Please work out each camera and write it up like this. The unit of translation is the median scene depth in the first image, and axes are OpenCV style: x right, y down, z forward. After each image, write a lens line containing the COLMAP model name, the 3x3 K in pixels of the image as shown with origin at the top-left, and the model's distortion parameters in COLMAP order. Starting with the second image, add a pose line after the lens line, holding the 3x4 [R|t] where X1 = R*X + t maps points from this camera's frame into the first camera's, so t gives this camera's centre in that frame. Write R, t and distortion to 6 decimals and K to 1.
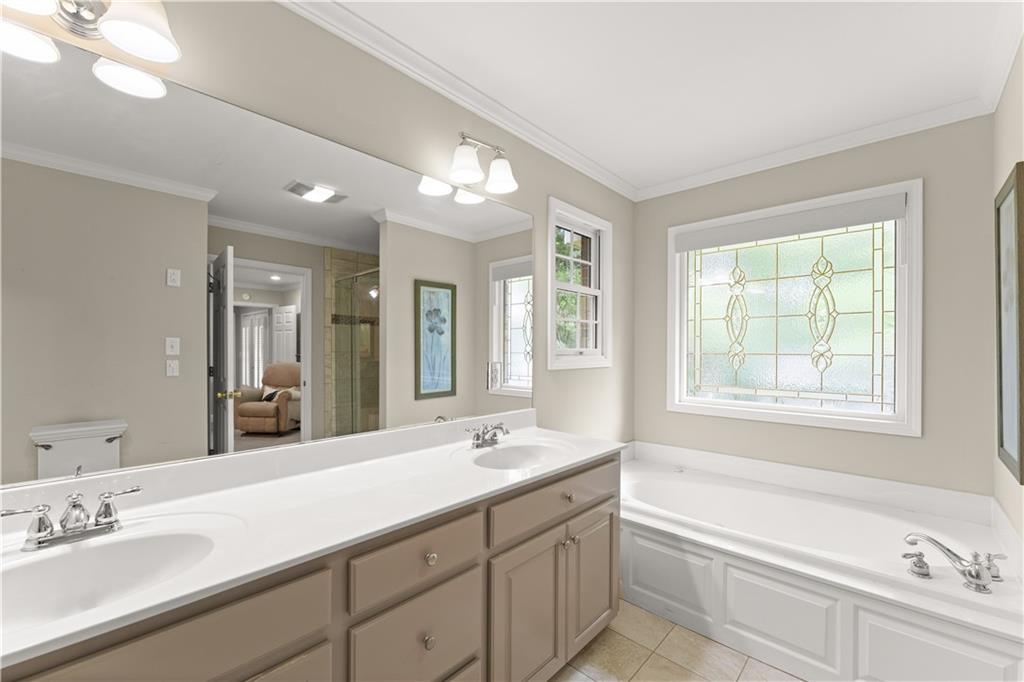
lens RADIAL K [[413.0, 0, 509.2], [0, 413.0, 351.6], [0, 0, 1]] dist [-0.001209, -0.000240]
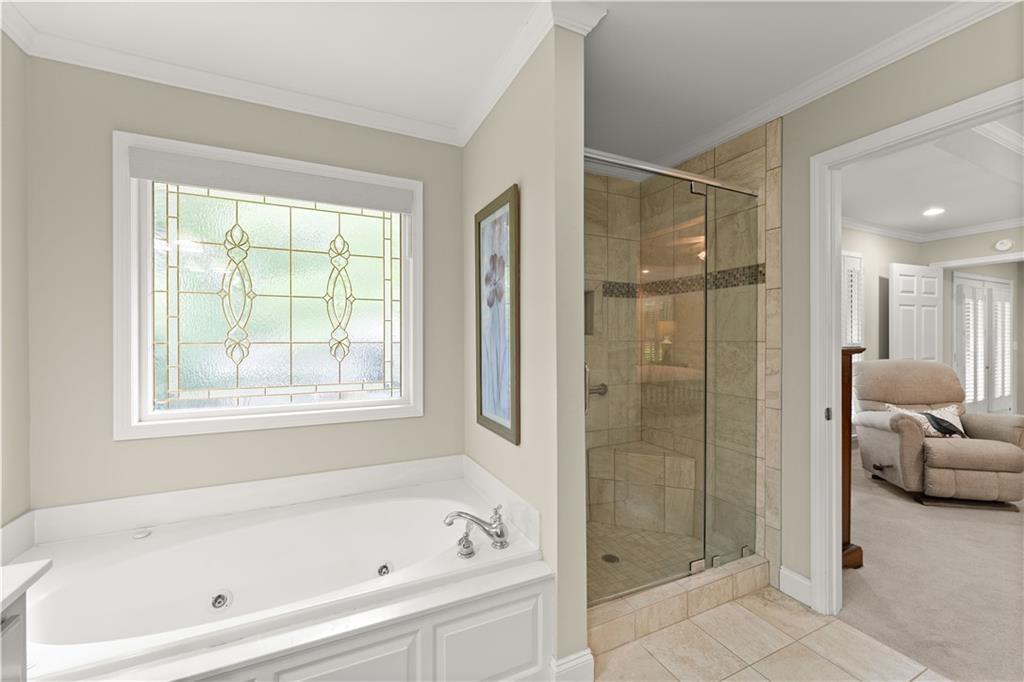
lens RADIAL K [[405.4, 0, 512.0], [0, 405.4, 341.0], [0, 0, 1]] dist [-0.001747, -0.000420]
pose [[0.357466, -0.008305, 0.933889, 0.063777], [0.006661, 0.999958, 0.006343, 0.001072], [-0.933902, 0.003953, 0.357506, 0.356538]]
